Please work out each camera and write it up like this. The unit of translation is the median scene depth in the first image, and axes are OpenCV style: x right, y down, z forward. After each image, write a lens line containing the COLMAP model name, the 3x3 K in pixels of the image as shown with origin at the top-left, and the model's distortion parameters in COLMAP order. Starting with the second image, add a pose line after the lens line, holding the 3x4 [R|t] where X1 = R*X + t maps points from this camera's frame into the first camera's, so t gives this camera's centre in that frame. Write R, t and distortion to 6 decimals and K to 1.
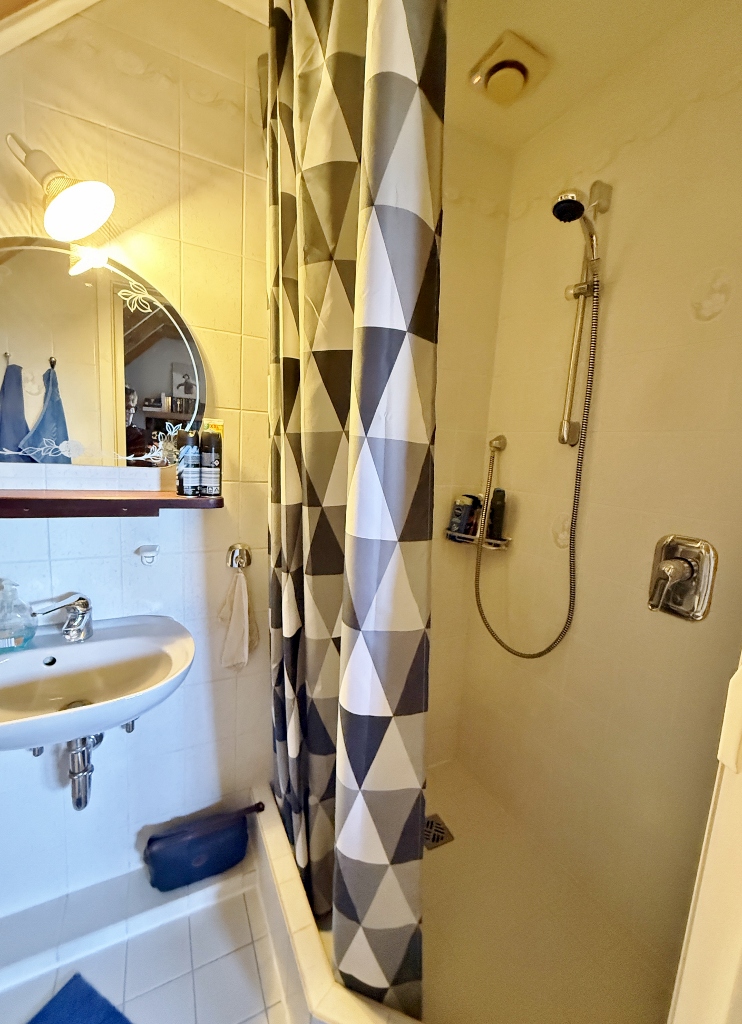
lens RADIAL K [[426.1, 0, 371.1], [0, 426.1, 511.1], [0, 0, 1]] dist [0.002869, 0.000089]
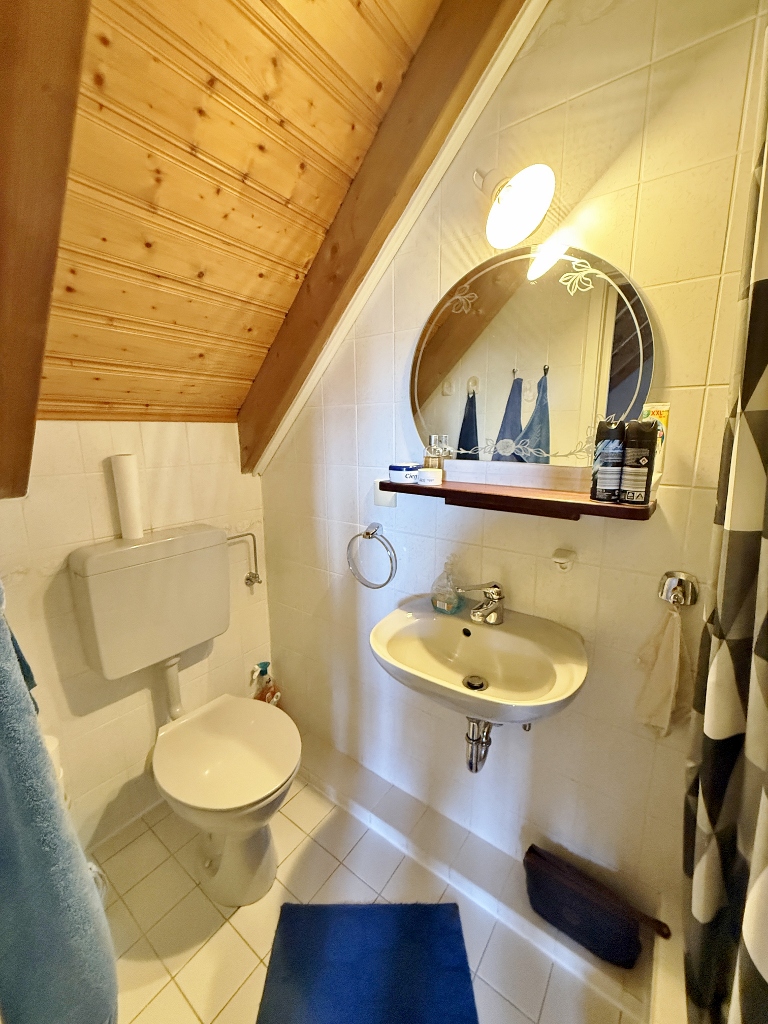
lens RADIAL K [[410.1, 0, 385.6], [0, 410.1, 508.5], [0, 0, 1]] dist [-0.000152, 0.000532]
pose [[0.455168, 0.111013, -0.883458, 0.083968], [-0.109561, 0.991640, 0.068160, -0.028831], [0.883639, 0.065768, 0.463526, 0.261326]]
